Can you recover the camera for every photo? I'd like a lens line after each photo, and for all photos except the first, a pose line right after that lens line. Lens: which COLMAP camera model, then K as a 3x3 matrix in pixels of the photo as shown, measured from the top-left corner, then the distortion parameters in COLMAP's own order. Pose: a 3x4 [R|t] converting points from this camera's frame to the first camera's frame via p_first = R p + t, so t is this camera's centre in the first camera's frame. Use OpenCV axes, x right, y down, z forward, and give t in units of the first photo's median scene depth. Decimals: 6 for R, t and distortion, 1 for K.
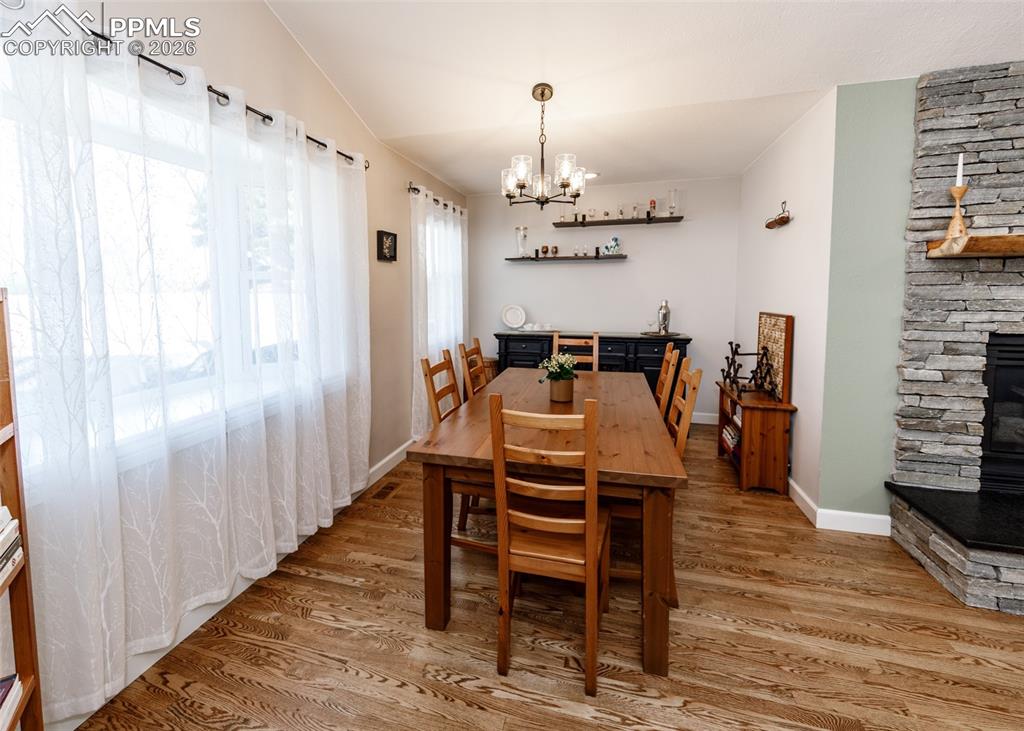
lens RADIAL K [[433.1, 0, 481.3], [0, 433.1, 320.8], [0, 0, 1]] dist [0.009428, -0.001219]
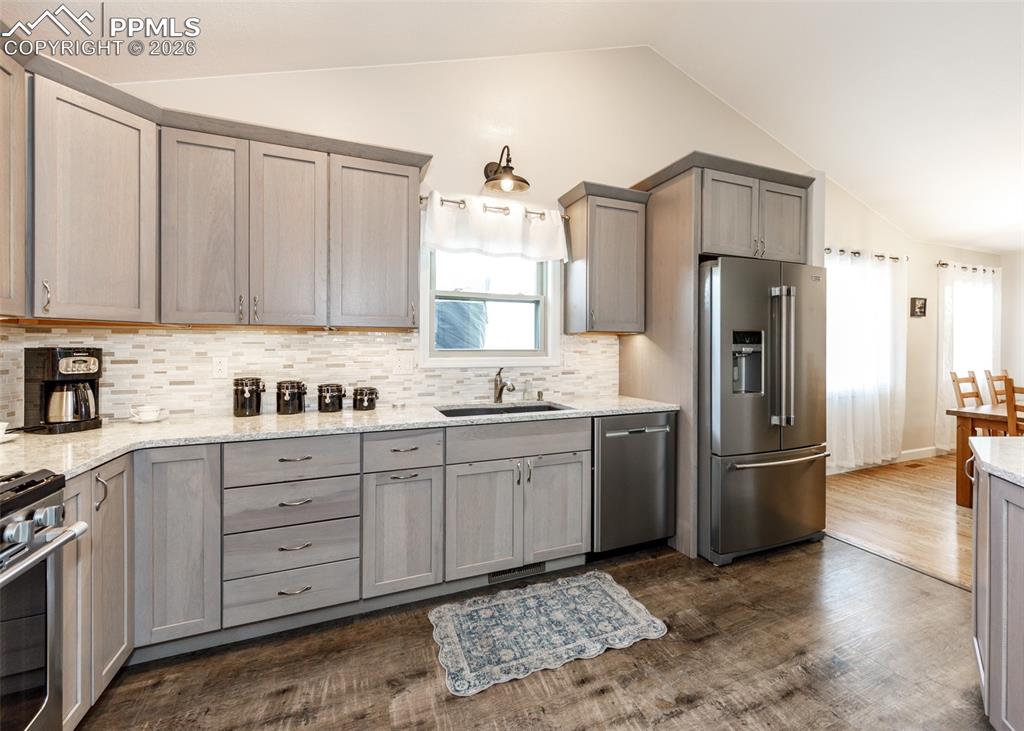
lens RADIAL K [[433.1, 0, 534.7], [0, 433.1, 347.8], [0, 0, 1]] dist [0.009428, -0.001219]
pose [[0.647249, 0.007983, -0.762237, 0.094629], [-0.059835, 0.997392, -0.040363, 0.156504], [0.759927, 0.071733, 0.646038, -1.426534]]
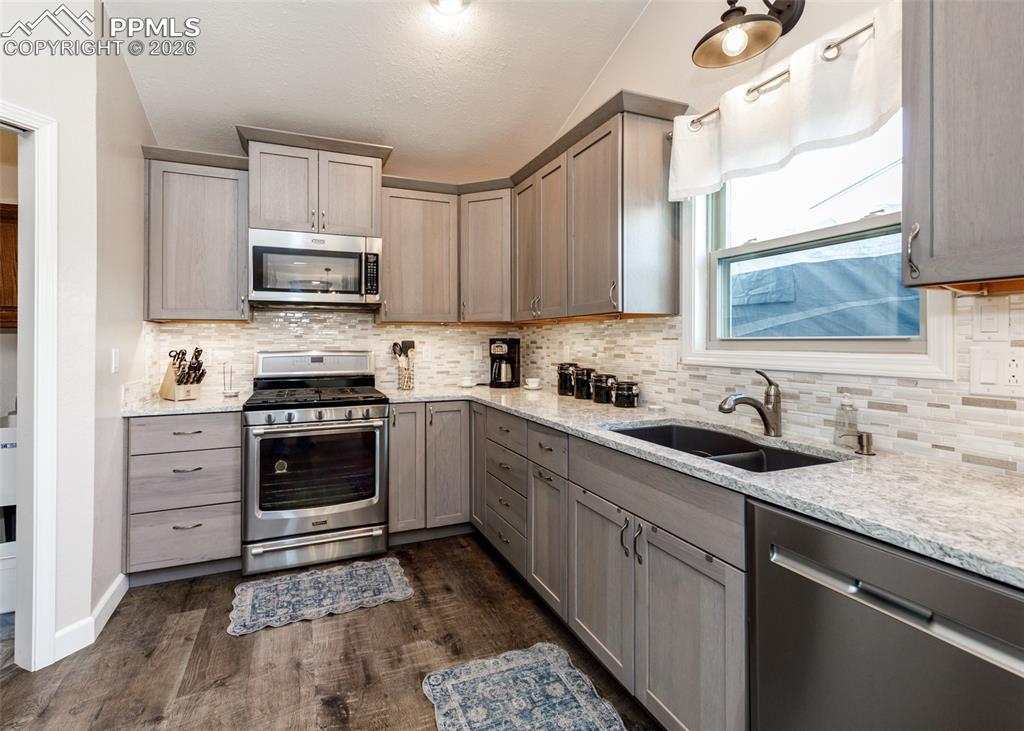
lens RADIAL K [[482.9, 0, 487.3], [0, 482.9, 337.0], [0, 0, 1]] dist [0.007265, -0.004600]
pose [[-0.779291, 0.002160, -0.626659, -0.111971], [-0.038296, 0.997961, 0.051064, 0.091577], [0.625491, 0.063792, -0.777619, -0.341025]]
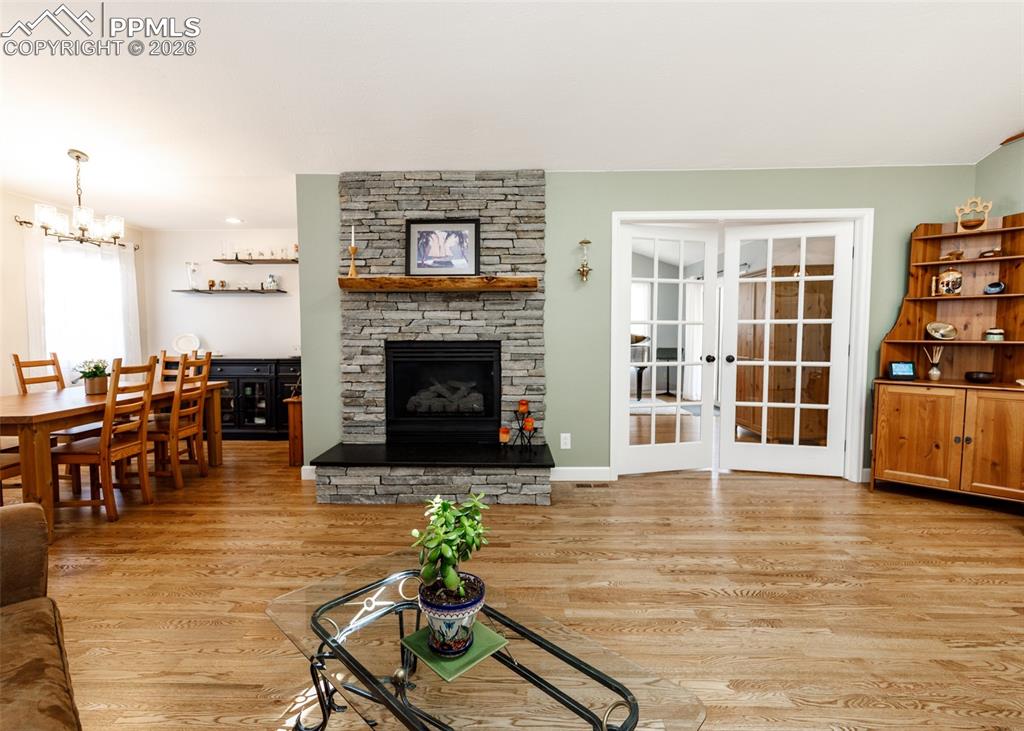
lens RADIAL K [[482.9, 0, 492.9], [0, 482.9, 365.7], [0, 0, 1]] dist [0.007265, -0.004600]
pose [[0.966342, -0.013253, 0.256918, 1.076587], [0.015470, 0.999858, -0.006611, 0.134387], [-0.256794, 0.010363, 0.966411, -0.773161]]
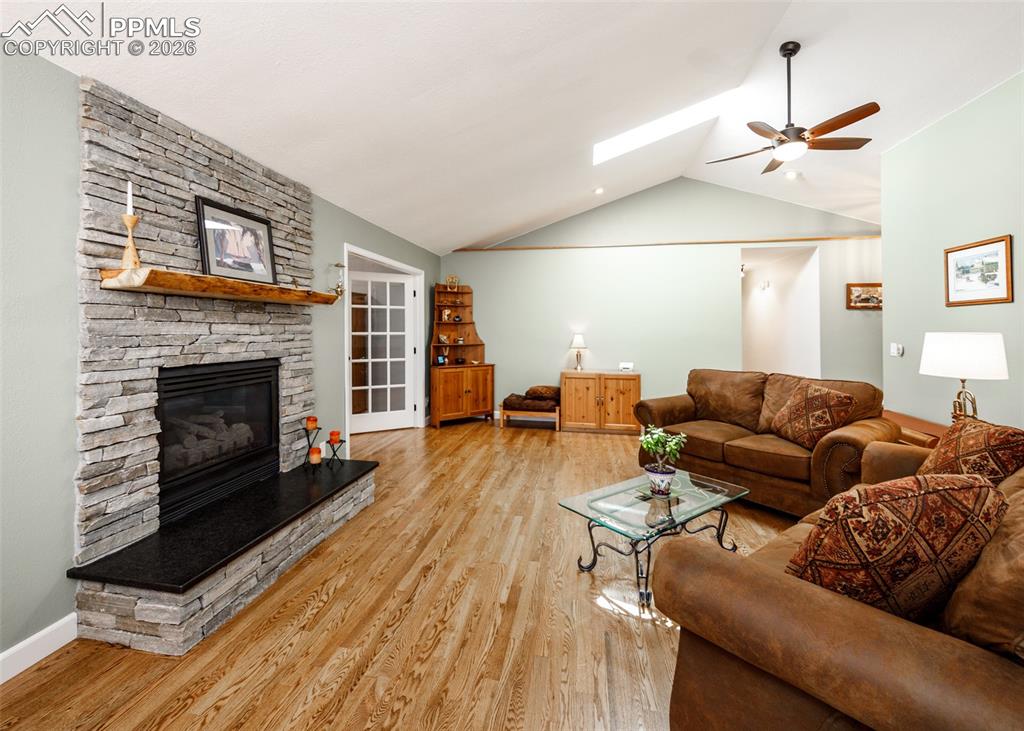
lens RADIAL K [[433.1, 0, 503.2], [0, 433.1, 327.0], [0, 0, 1]] dist [0.009428, -0.001219]
pose [[-0.103175, 0.011699, 0.994594, 0.072304], [0.068645, 0.997630, -0.004613, -0.007327], [-0.992292, 0.067798, -0.103733, 0.300830]]
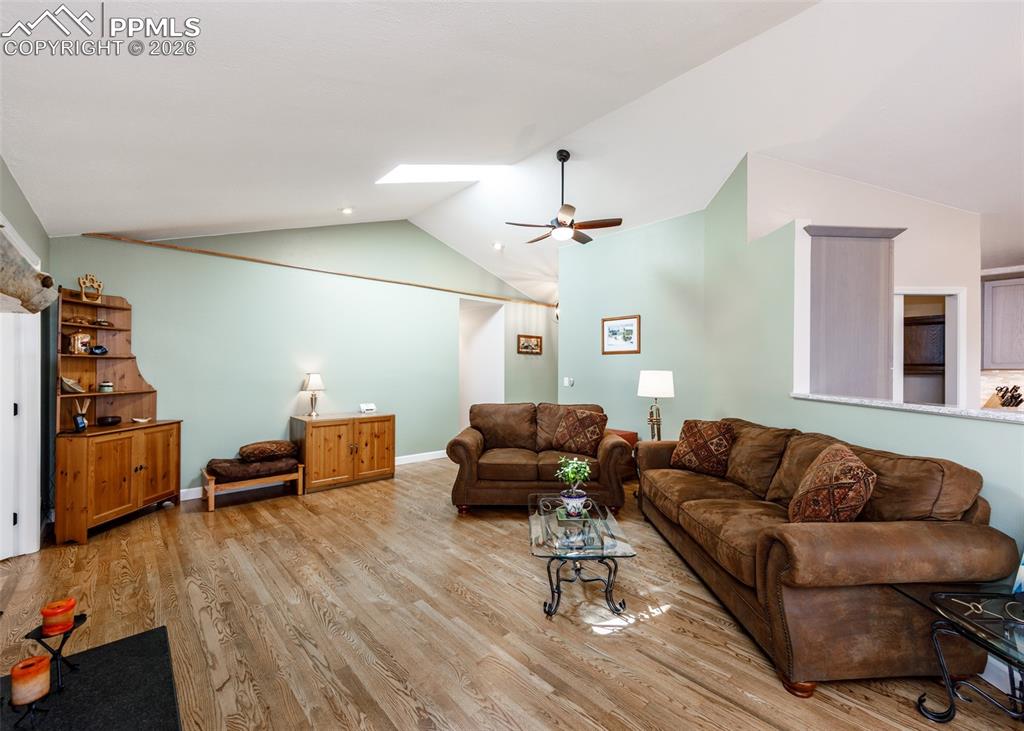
lens RADIAL K [[414.9, 0, 528.5], [0, 414.9, 369.7], [0, 0, 1]] dist [0.002321, -0.000557]
pose [[-0.869461, 0.001570, 0.493999, 0.681018], [0.037473, 0.997323, 0.062786, -0.059977], [-0.492579, 0.073102, -0.867192, 0.899372]]
